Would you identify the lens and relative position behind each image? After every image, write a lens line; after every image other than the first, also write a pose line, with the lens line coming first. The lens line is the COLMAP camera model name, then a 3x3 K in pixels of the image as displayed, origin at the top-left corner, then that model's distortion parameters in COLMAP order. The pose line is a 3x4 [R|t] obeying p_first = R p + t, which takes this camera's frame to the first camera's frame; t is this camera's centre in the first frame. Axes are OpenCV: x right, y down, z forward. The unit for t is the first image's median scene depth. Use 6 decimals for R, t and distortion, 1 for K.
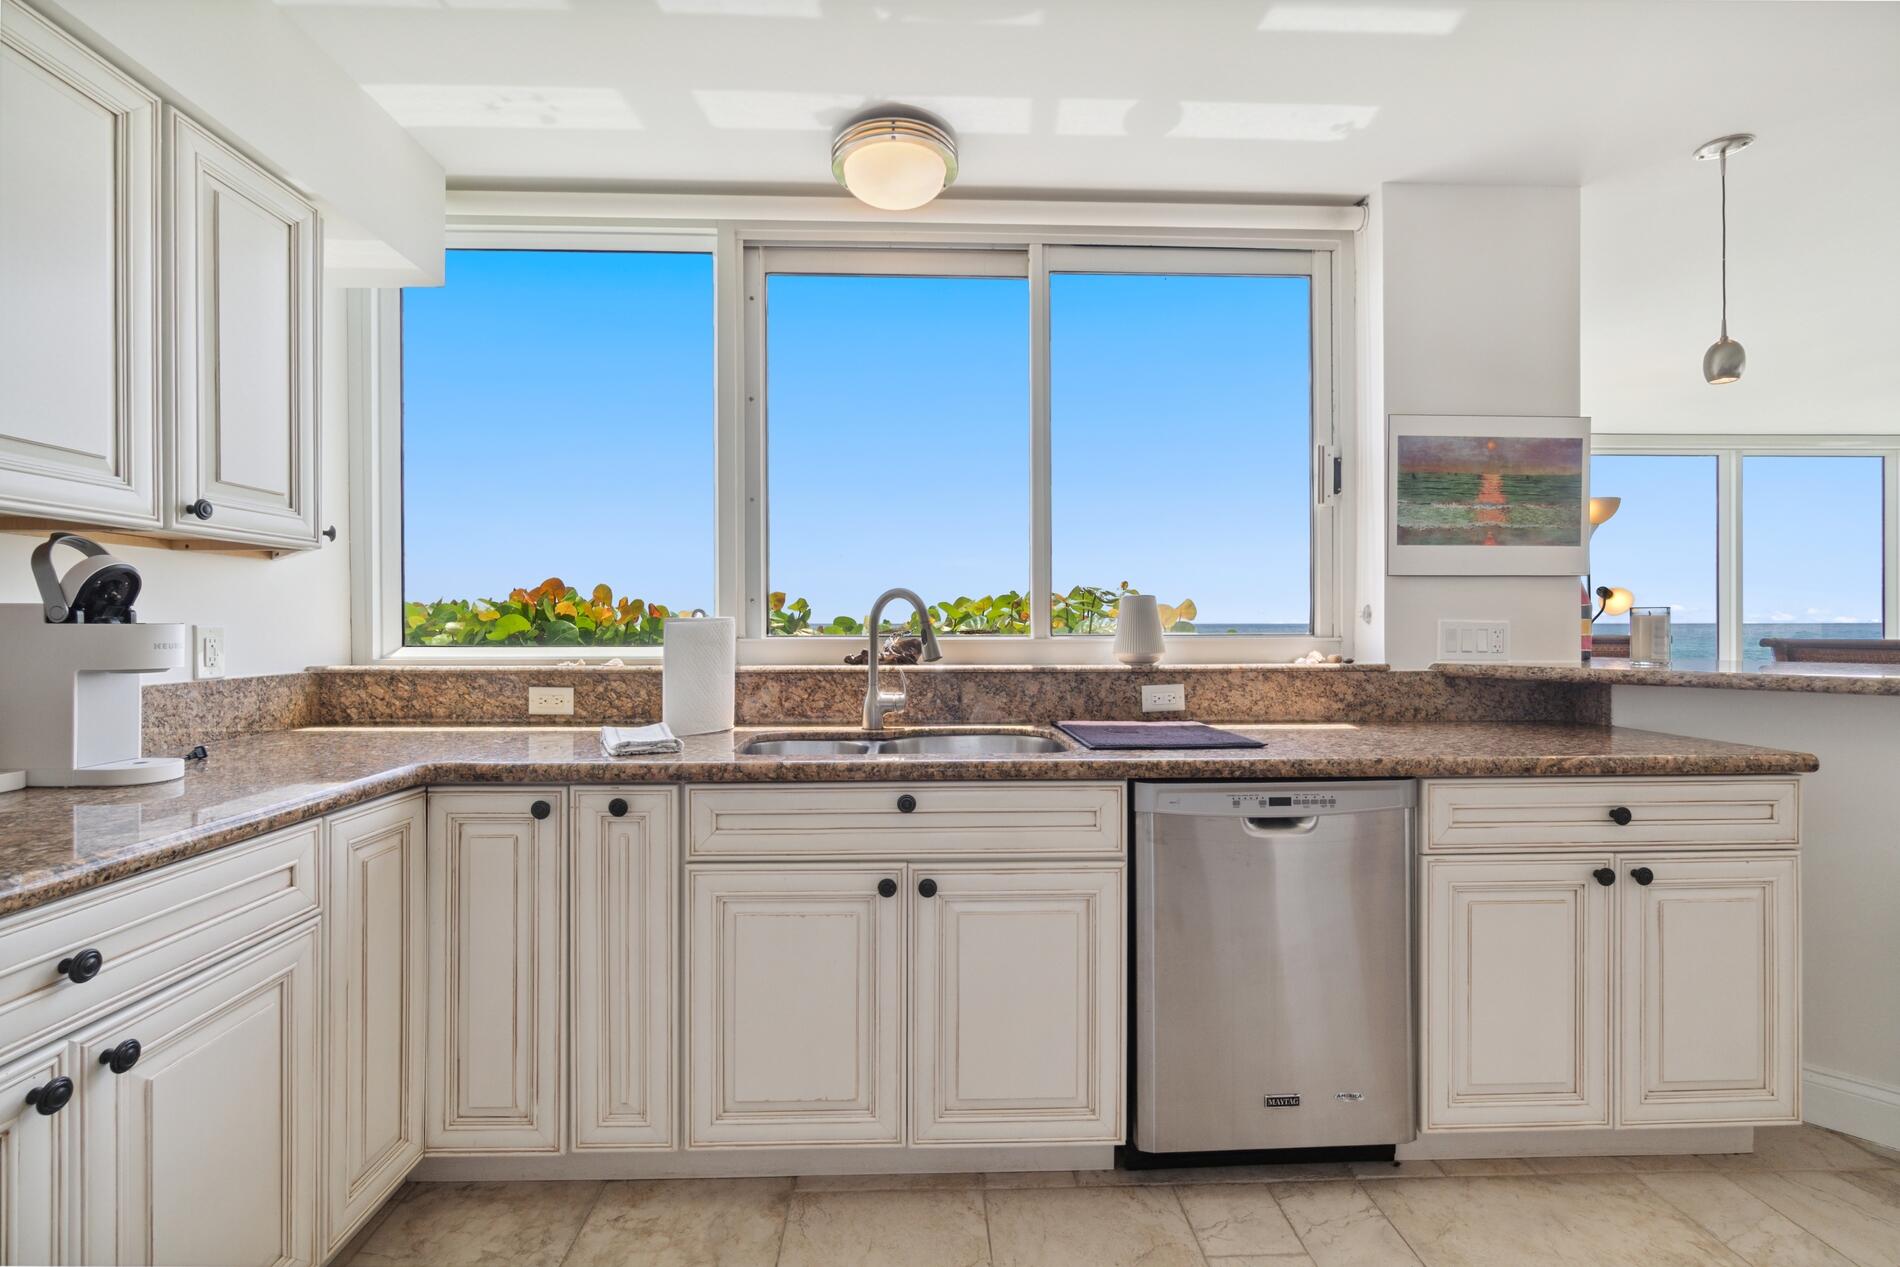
lens RADIAL K [[824.3, 0, 937.4], [0, 824.3, 621.5], [0, 0, 1]] dist [-0.007225, 0.002318]
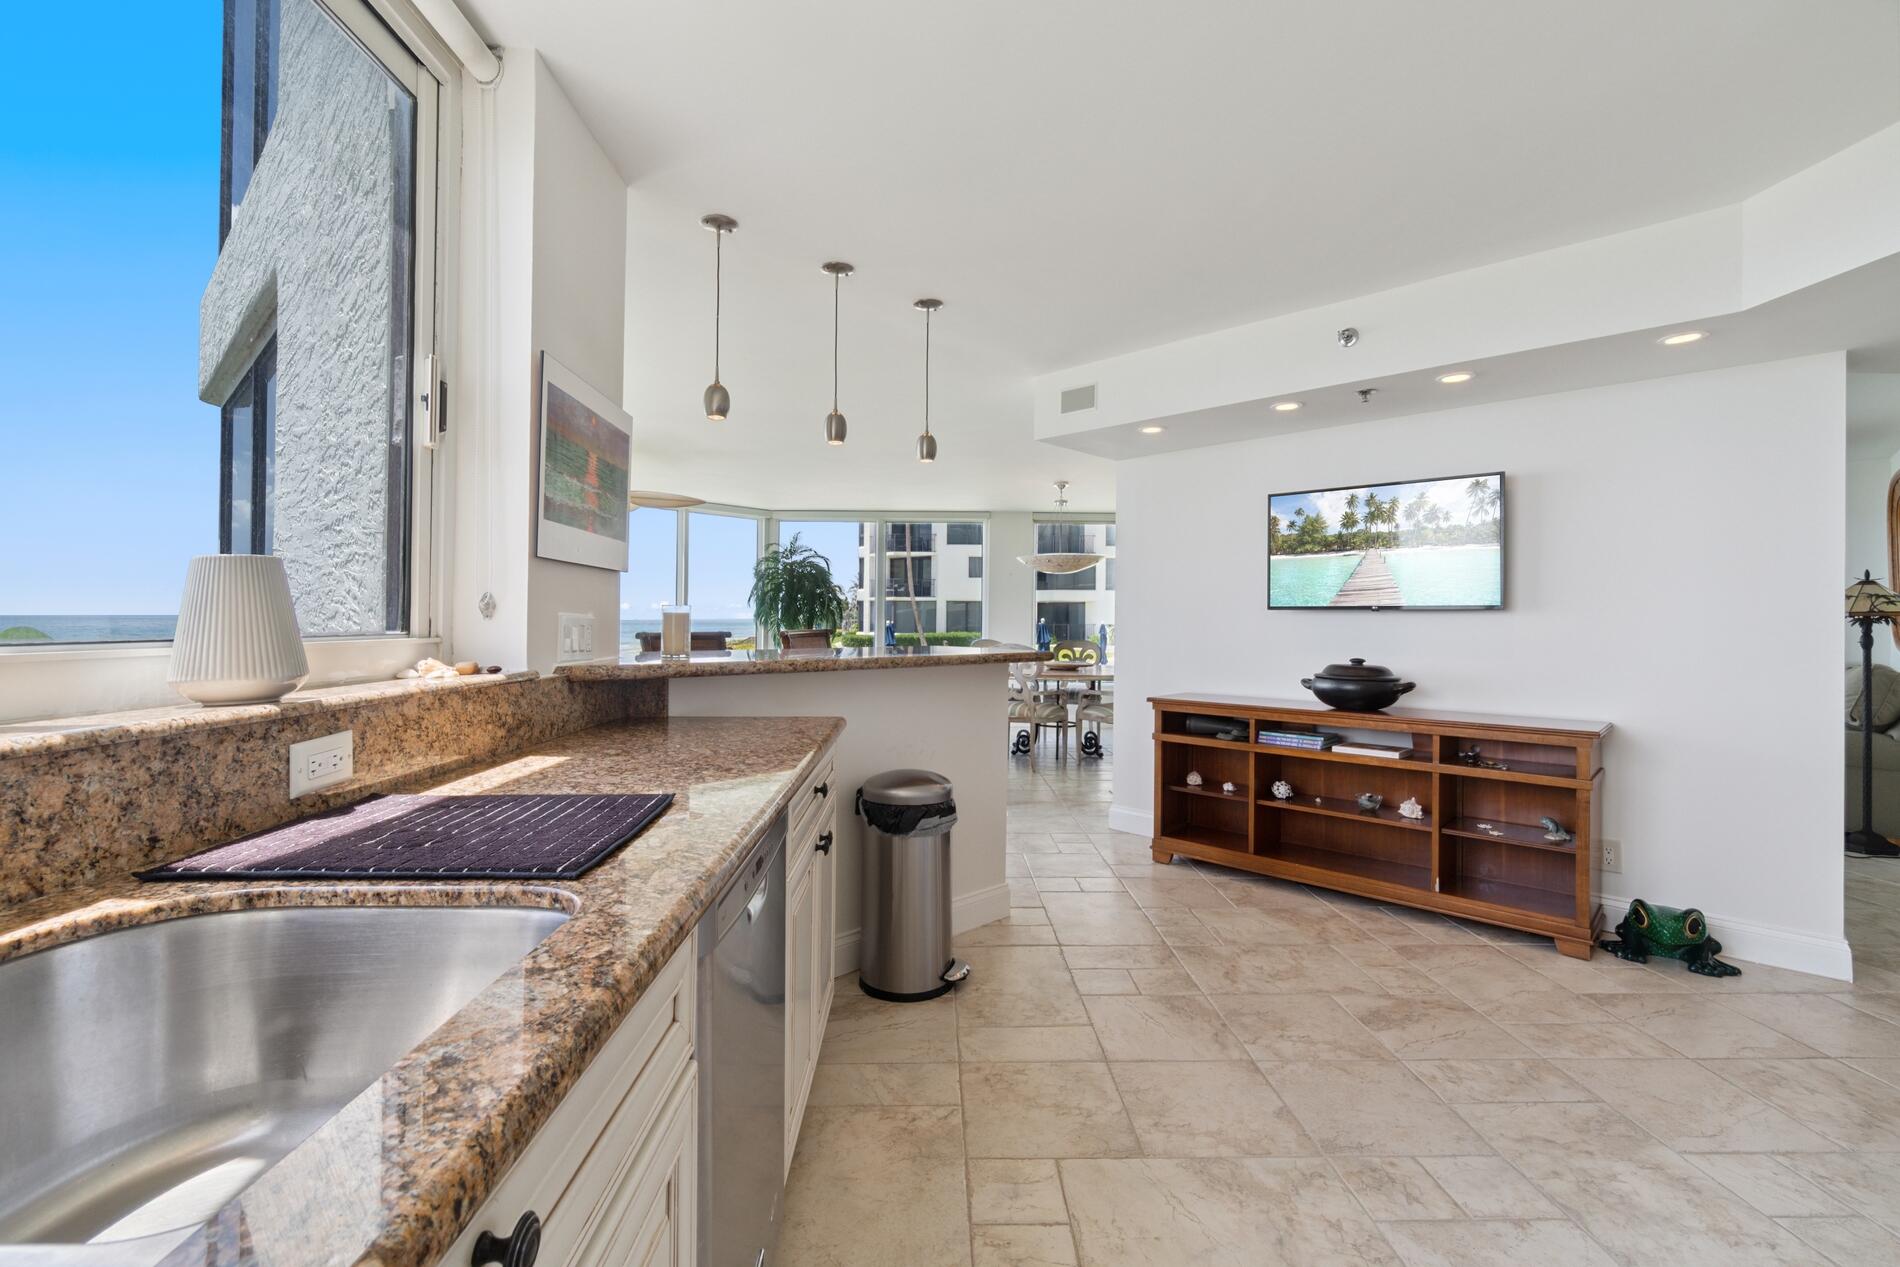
lens RADIAL K [[831.2, 0, 942.0], [0, 831.2, 617.9], [0, 0, 1]] dist [0.002284, -0.000454]
pose [[0.016058, 0.006334, 0.999851, -0.233690], [-0.006685, 0.999958, -0.006227, 0.003992], [-0.999849, -0.006584, 0.016099, 0.610914]]
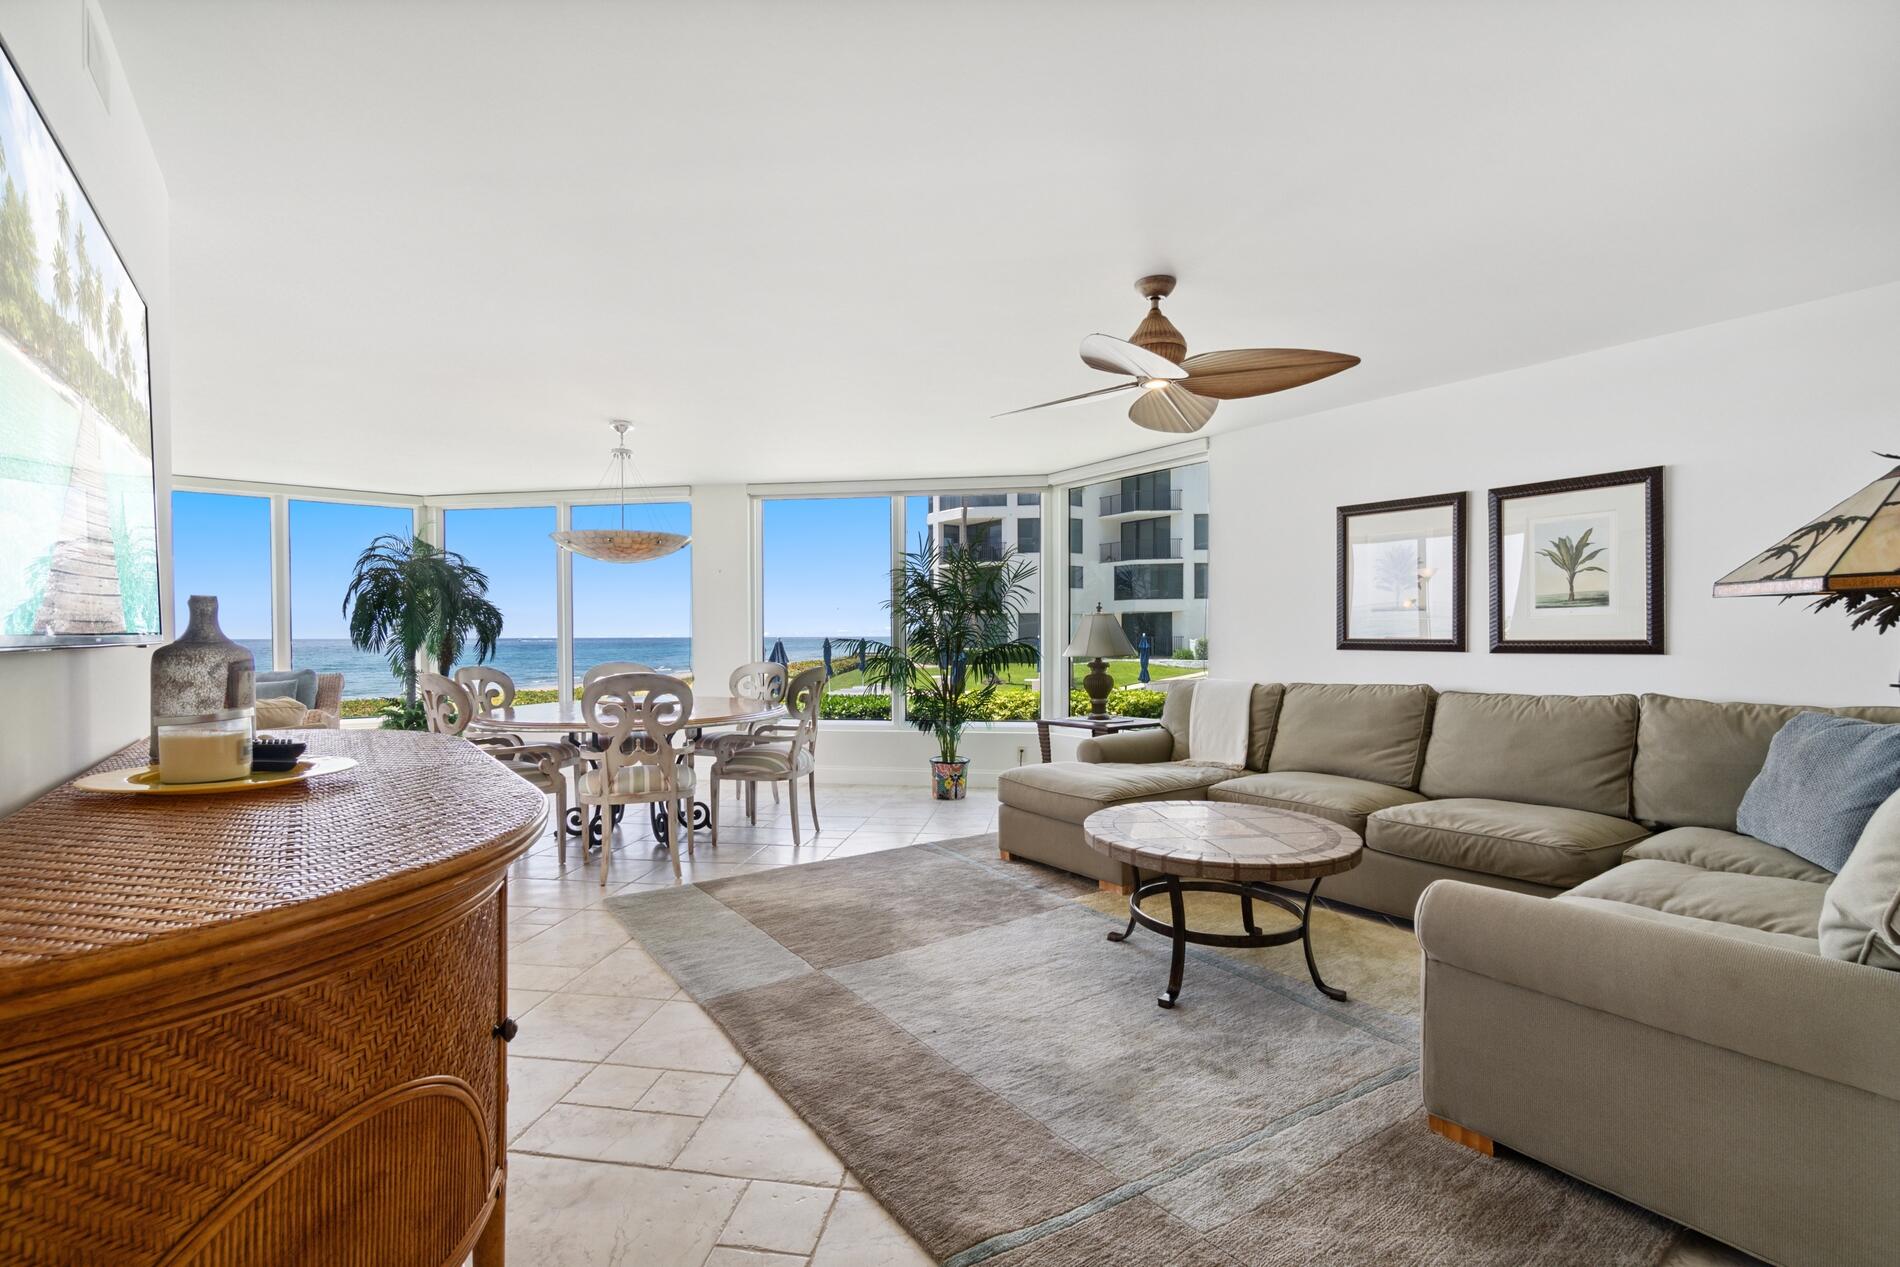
lens RADIAL K [[824.3, 0, 936.0], [0, 824.3, 651.2], [0, 0, 1]] dist [-0.007225, 0.002318]
pose [[0.181311, -0.016924, 0.983280, 1.109006], [0.003808, 0.999856, 0.016508, 0.002121], [-0.983418, 0.000751, 0.181349, -0.983583]]
